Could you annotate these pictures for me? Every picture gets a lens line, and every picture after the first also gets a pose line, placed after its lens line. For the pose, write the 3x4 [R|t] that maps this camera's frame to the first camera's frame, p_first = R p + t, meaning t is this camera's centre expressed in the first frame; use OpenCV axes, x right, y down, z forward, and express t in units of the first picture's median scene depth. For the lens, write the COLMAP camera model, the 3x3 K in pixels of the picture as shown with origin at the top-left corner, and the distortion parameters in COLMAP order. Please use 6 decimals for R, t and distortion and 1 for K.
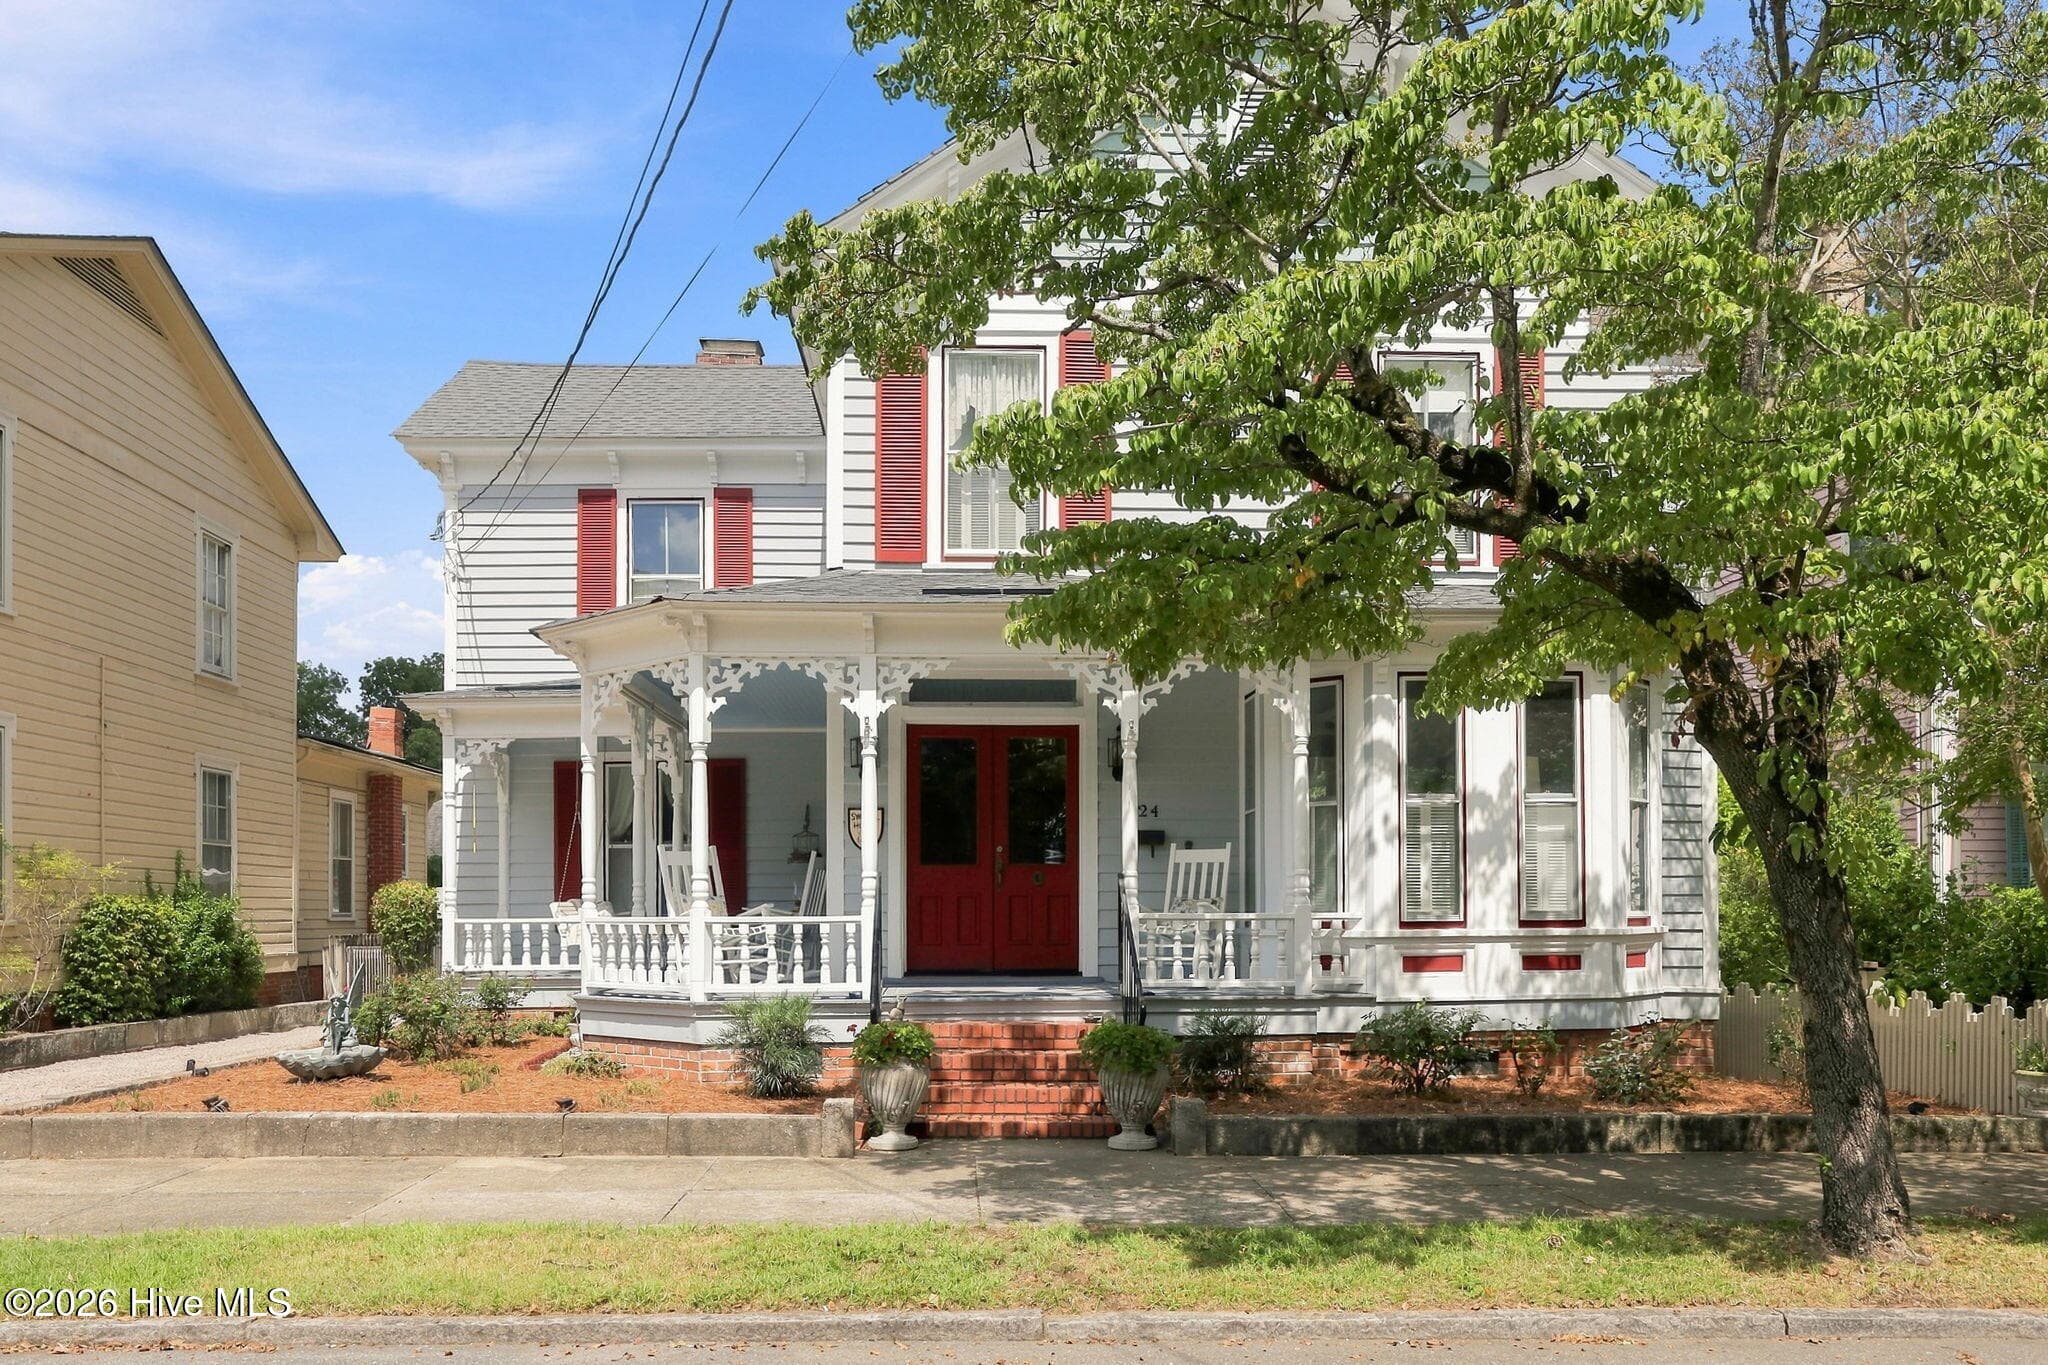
lens RADIAL K [[1586.9, 0, 1024.6], [0, 1586.9, 898.5], [0, 0, 1]] dist [0.000212, 0.000489]
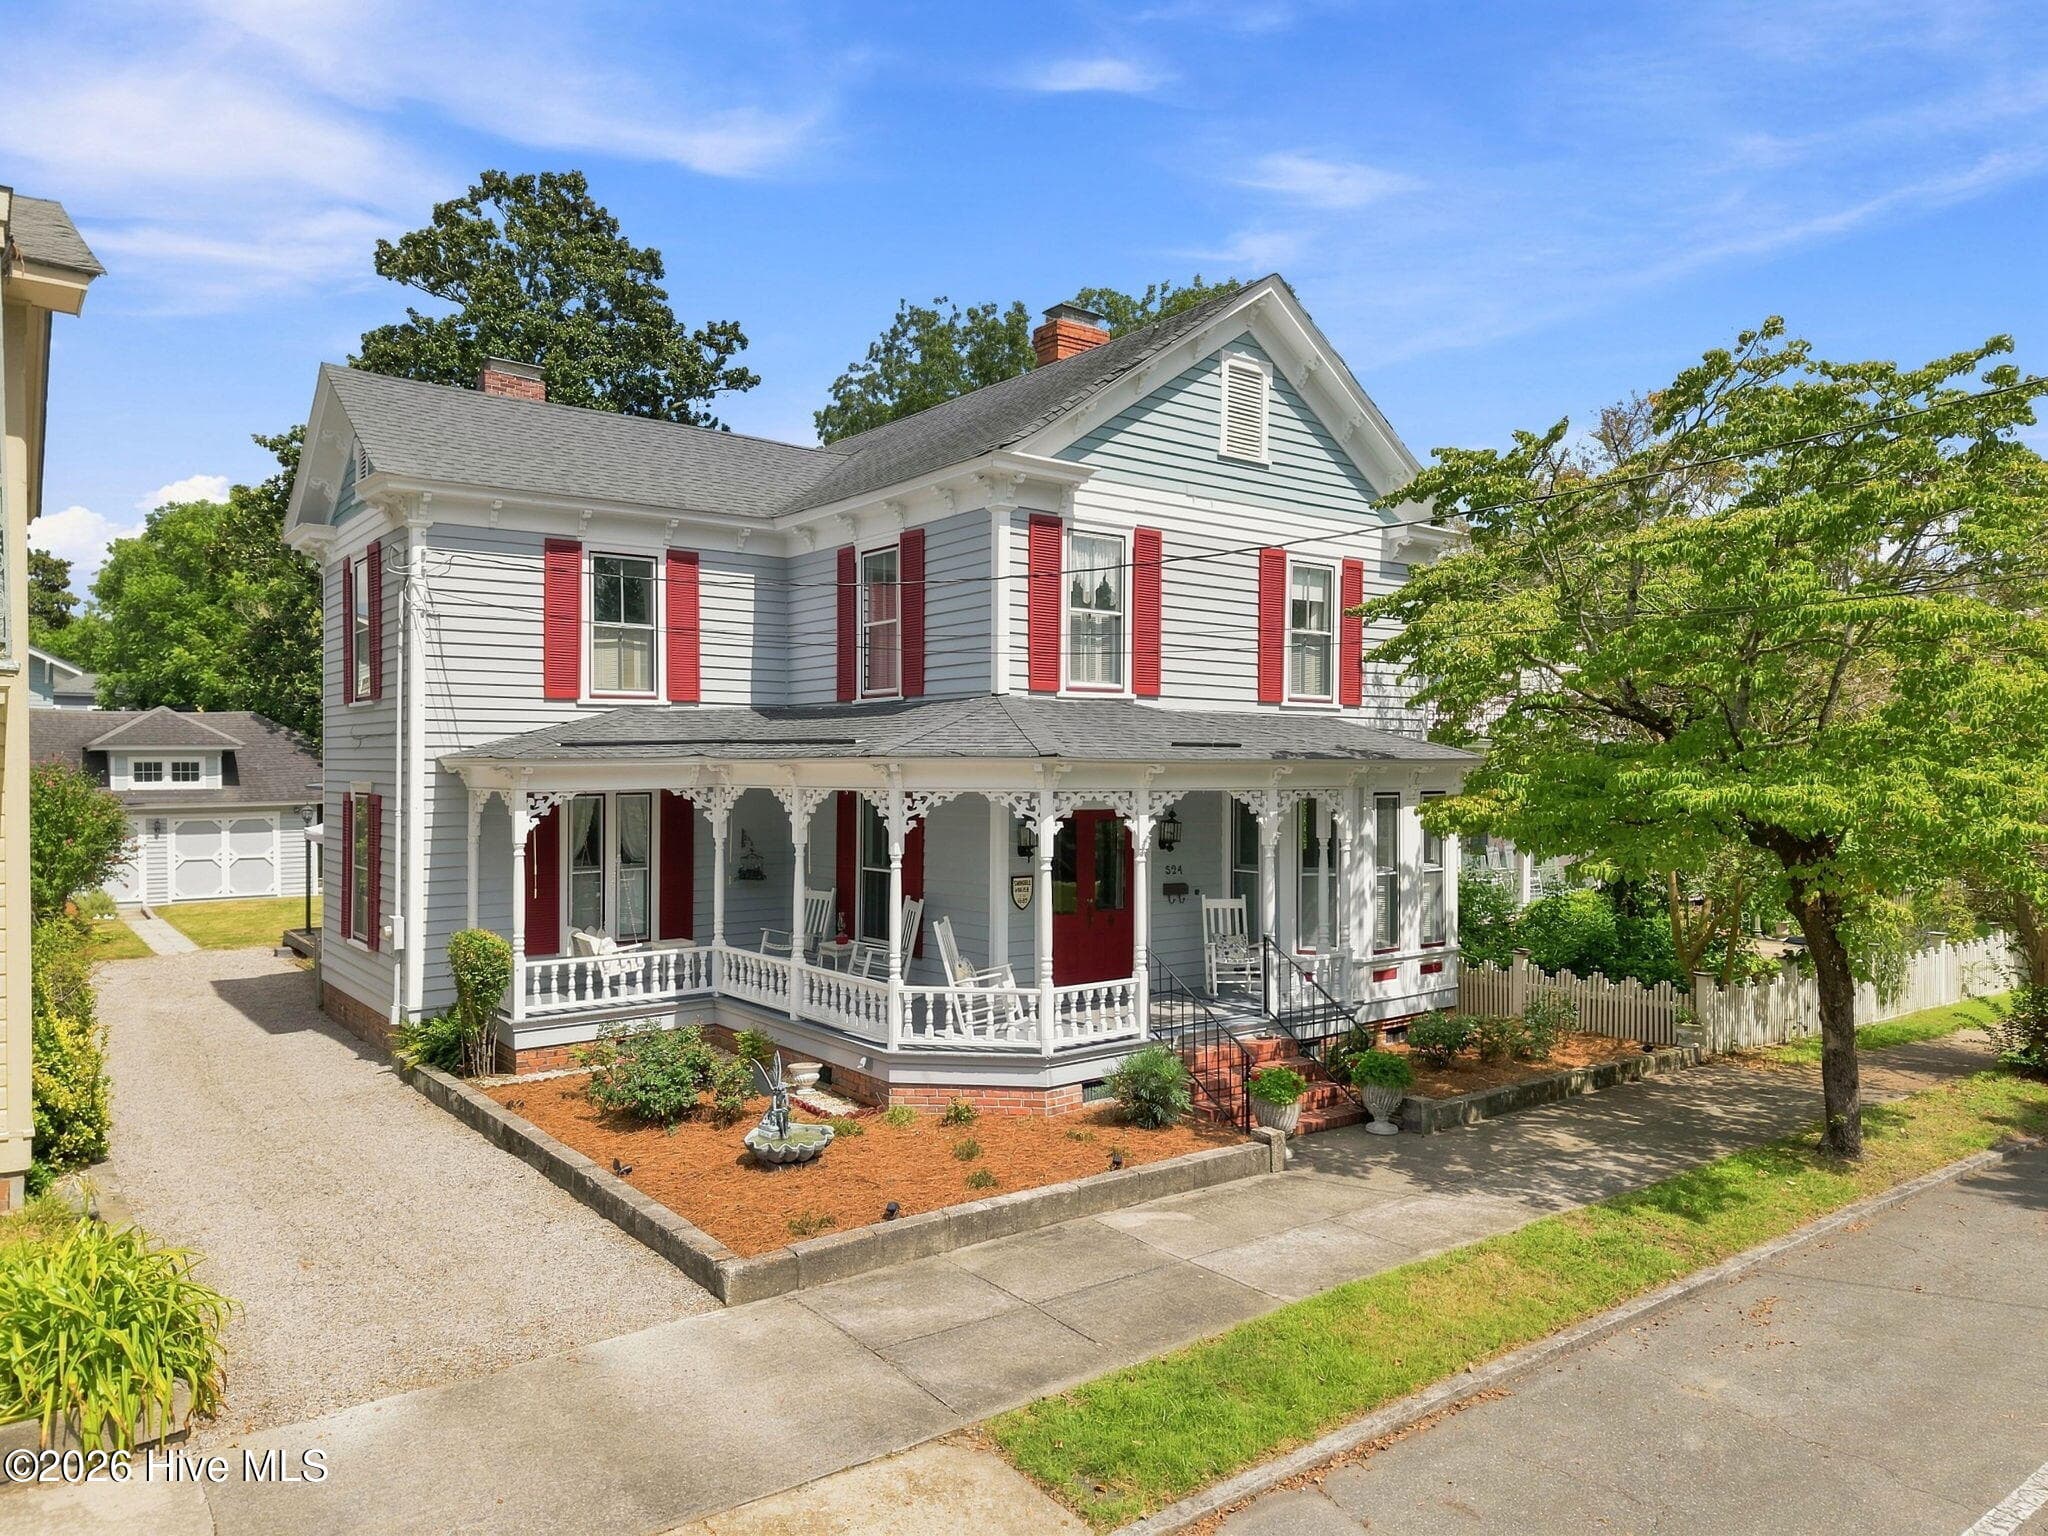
lens RADIAL K [[1368.0, 0, 1026.6], [0, 1368.0, 782.5], [0, 0, 1]] dist [0.049751, -0.062118]
pose [[0.814787, 0.000702, 0.579759, -0.839092], [-0.012119, 0.999801, 0.015822, -0.170312], [-0.579633, -0.019918, 0.814634, 0.086265]]
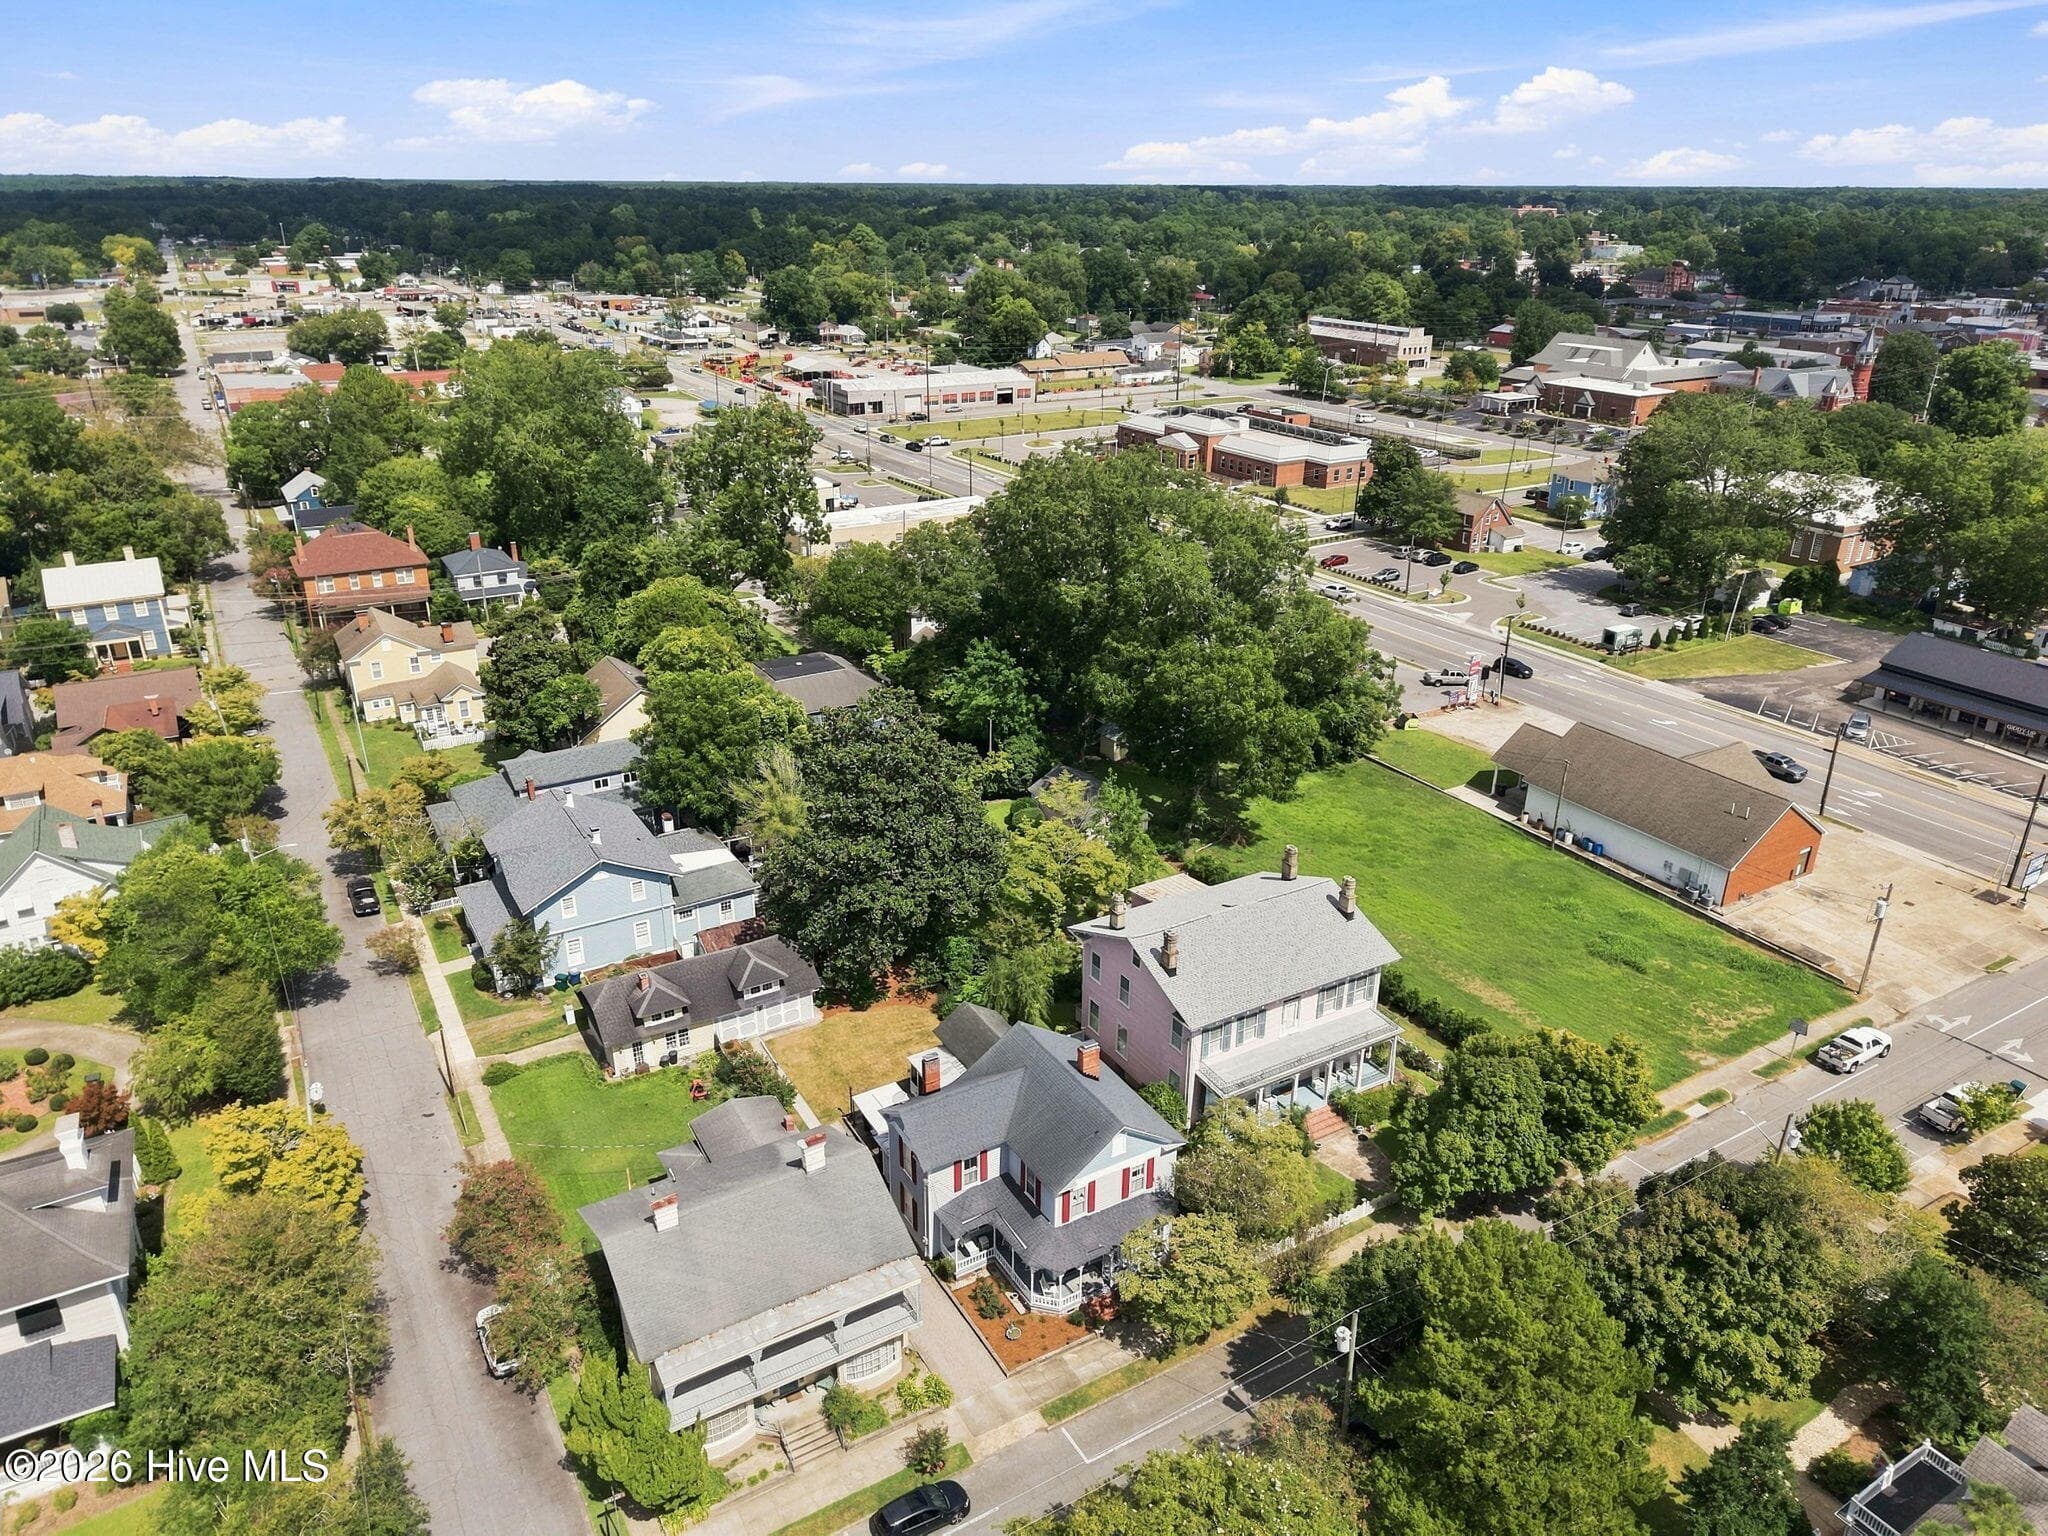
lens RADIAL K [[1368.0, 0, 1026.6], [0, 1368.0, 782.5], [0, 0, 1]] dist [0.049751, -0.062118]
pose [[0.882015, -0.181925, 0.434686, -2.459722], [-0.011193, 0.914120, 0.405289, -4.356948], [-0.471088, -0.362337, 0.804232, -2.872965]]
